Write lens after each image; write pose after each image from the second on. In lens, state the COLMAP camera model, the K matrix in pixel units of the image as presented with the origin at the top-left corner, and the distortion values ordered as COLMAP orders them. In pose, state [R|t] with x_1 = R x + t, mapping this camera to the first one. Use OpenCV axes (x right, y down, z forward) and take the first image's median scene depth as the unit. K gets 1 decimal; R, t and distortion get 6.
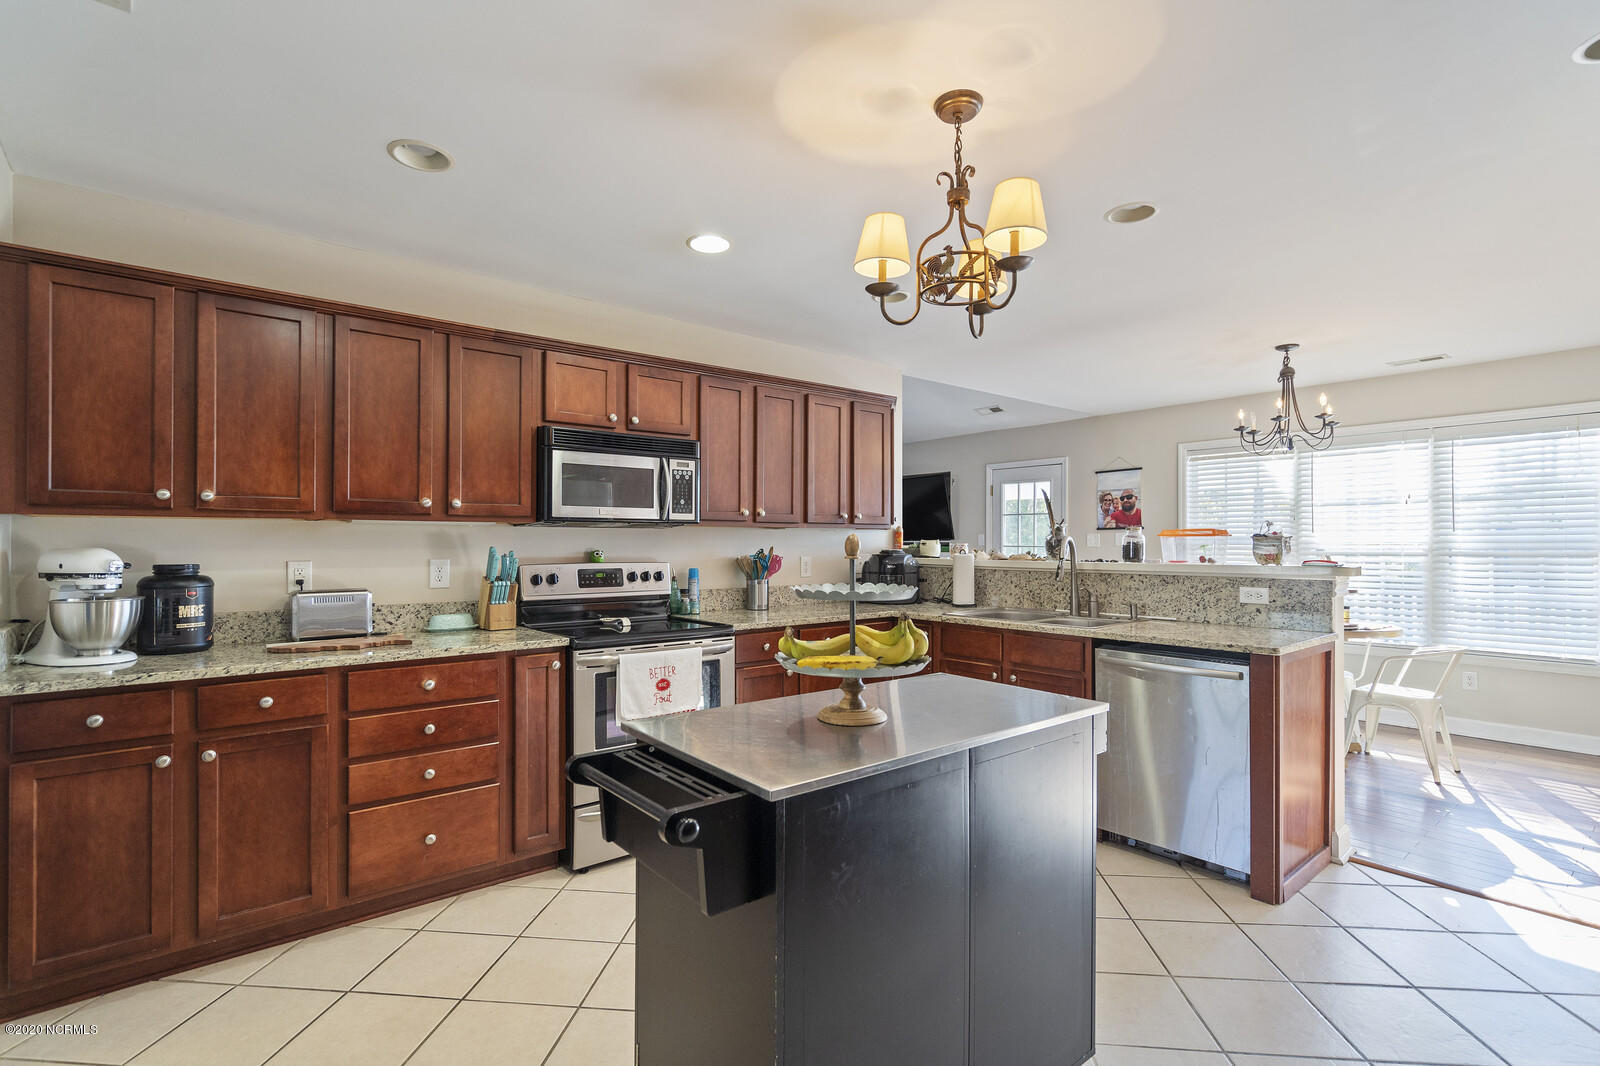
lens RADIAL K [[748.4, 0, 799.2], [0, 748.4, 534.3], [0, 0, 1]] dist [0.002364, 0.005615]
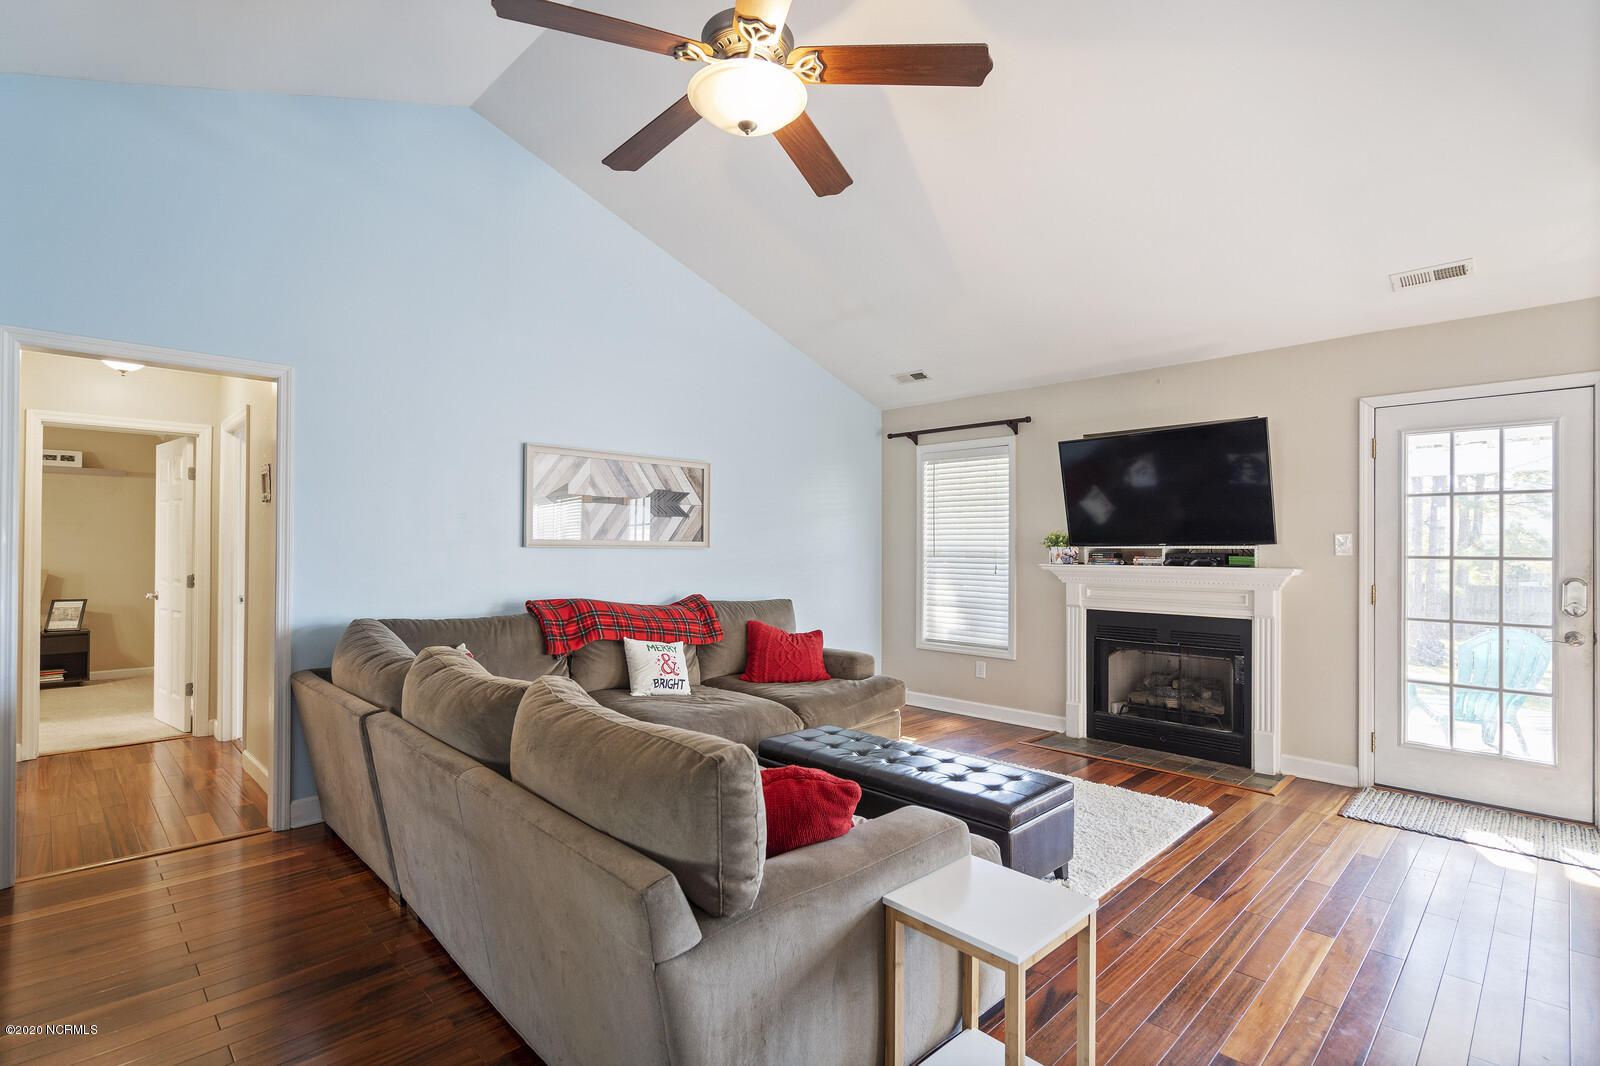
lens RADIAL K [[748.4, 0, 806.0], [0, 748.4, 531.2], [0, 0, 1]] dist [0.002364, 0.005615]
pose [[0.994636, 0.005088, 0.103317, -0.496874], [-0.004177, 0.999950, -0.009035, 0.011602], [-0.103357, 0.008555, 0.994607, 1.436537]]
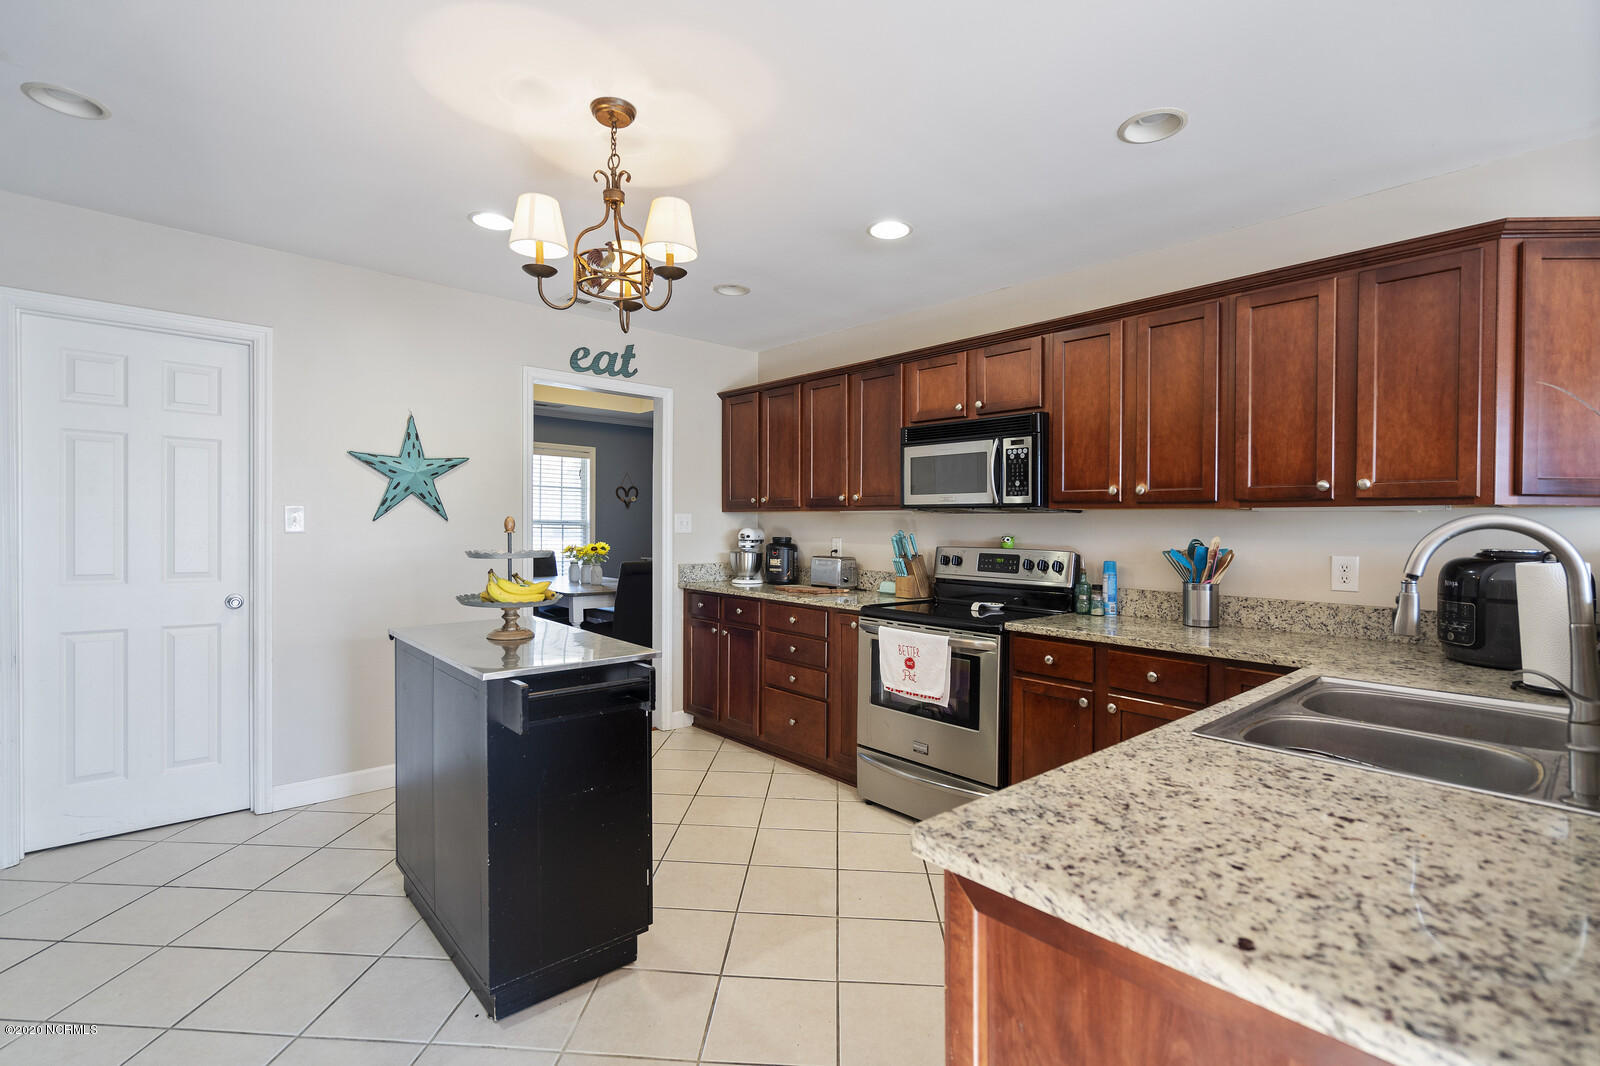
lens RADIAL K [[748.4, 0, 794.8], [0, 748.4, 533.7], [0, 0, 1]] dist [0.002364, 0.005615]
pose [[0.046240, 0.011300, -0.998866, 0.897676], [-0.002667, 0.999934, 0.011188, 0.009965], [0.998927, 0.002146, 0.046267, 0.838933]]
